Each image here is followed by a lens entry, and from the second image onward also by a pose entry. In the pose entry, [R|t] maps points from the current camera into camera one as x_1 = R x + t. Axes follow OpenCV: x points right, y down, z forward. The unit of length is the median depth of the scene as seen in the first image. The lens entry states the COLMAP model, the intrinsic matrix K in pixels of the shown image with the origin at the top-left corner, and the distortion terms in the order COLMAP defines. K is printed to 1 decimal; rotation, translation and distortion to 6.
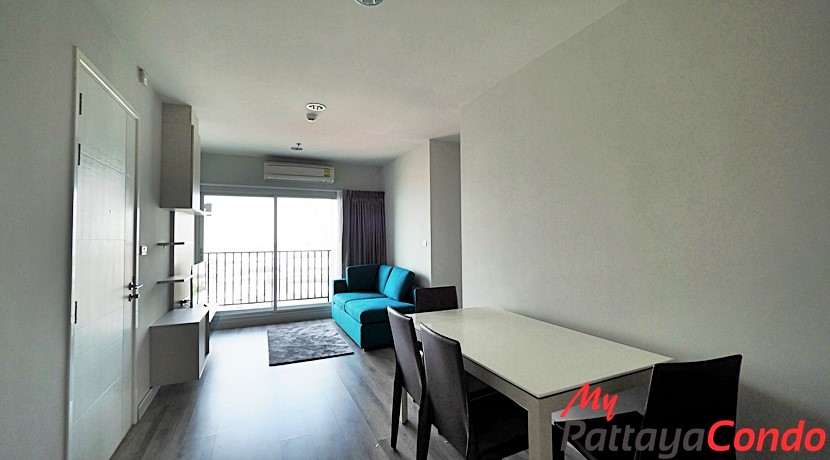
lens RADIAL K [[351.9, 0, 415.6], [0, 351.9, 230.0], [0, 0, 1]] dist [0.016382, -0.002150]
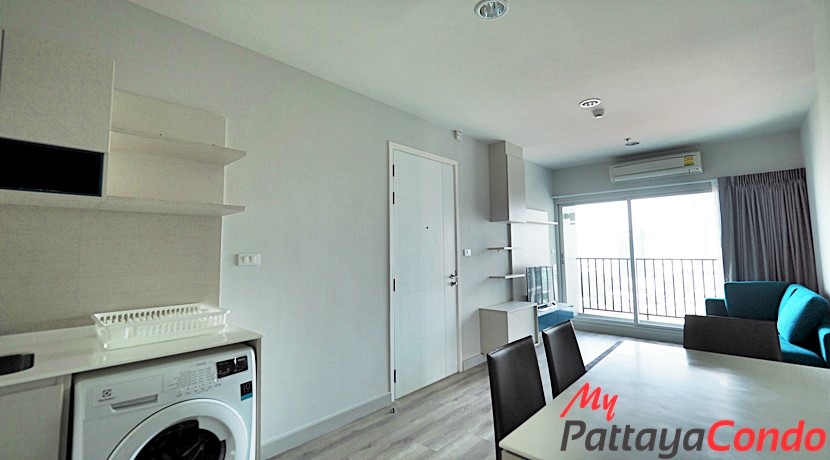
lens RADIAL K [[351.9, 0, 417.5], [0, 351.9, 225.4], [0, 0, 1]] dist [0.016382, -0.002150]
pose [[0.404778, -0.060255, -0.912427, 0.223529], [0.028606, 0.998173, -0.053227, 0.008355], [0.913967, -0.004556, 0.405762, 0.116685]]
